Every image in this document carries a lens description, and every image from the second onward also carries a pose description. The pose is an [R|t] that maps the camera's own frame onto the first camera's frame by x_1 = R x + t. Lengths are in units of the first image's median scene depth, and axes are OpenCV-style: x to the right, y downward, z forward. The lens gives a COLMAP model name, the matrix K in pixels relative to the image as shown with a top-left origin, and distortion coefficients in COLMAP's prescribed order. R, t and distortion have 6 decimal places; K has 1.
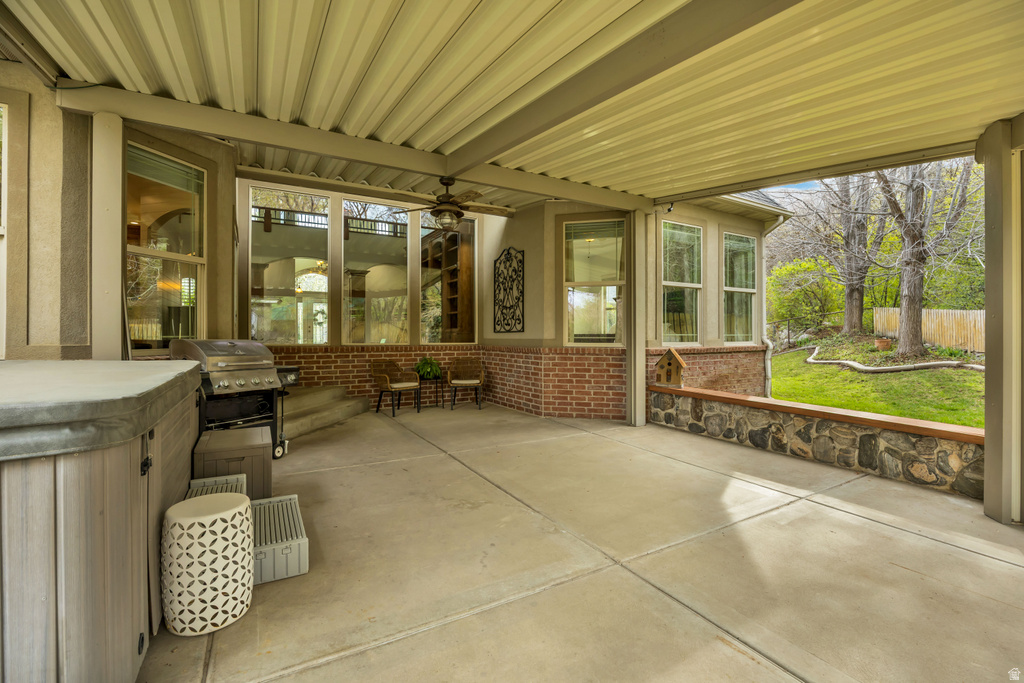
lens RADIAL K [[453.3, 0, 514.8], [0, 453.3, 336.9], [0, 0, 1]] dist [-0.004713, -0.000258]
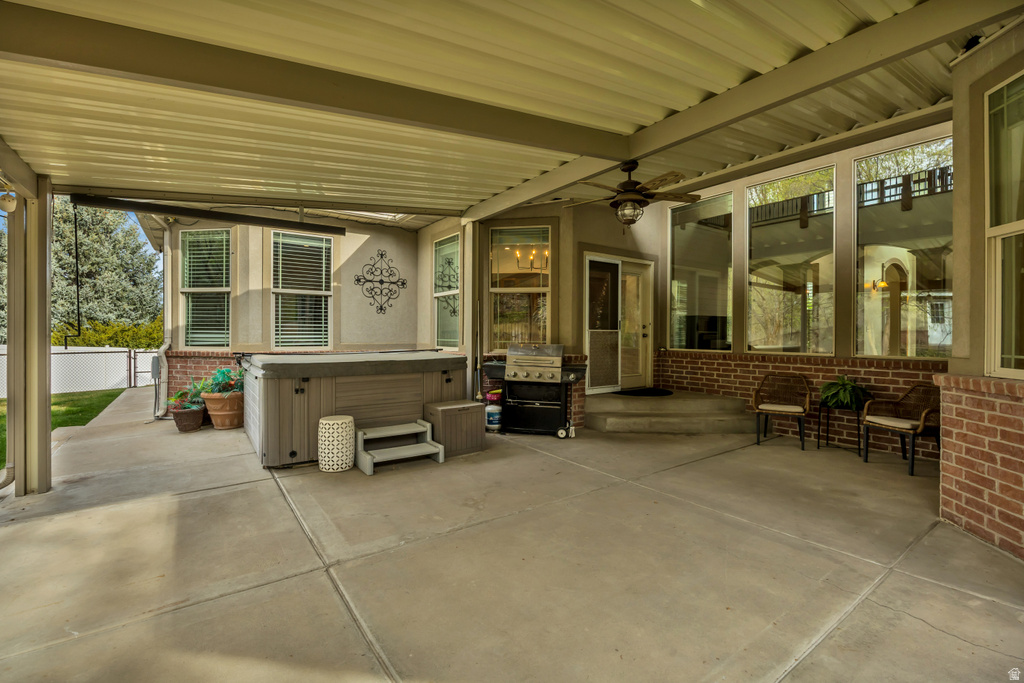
lens RADIAL K [[453.3, 0, 514.7], [0, 453.3, 337.7], [0, 0, 1]] dist [-0.004713, -0.000258]
pose [[0.092503, 0.006785, -0.995689, 0.501380], [-0.004149, 0.999971, 0.006428, -0.016590], [0.995704, 0.003537, 0.092528, 0.507579]]
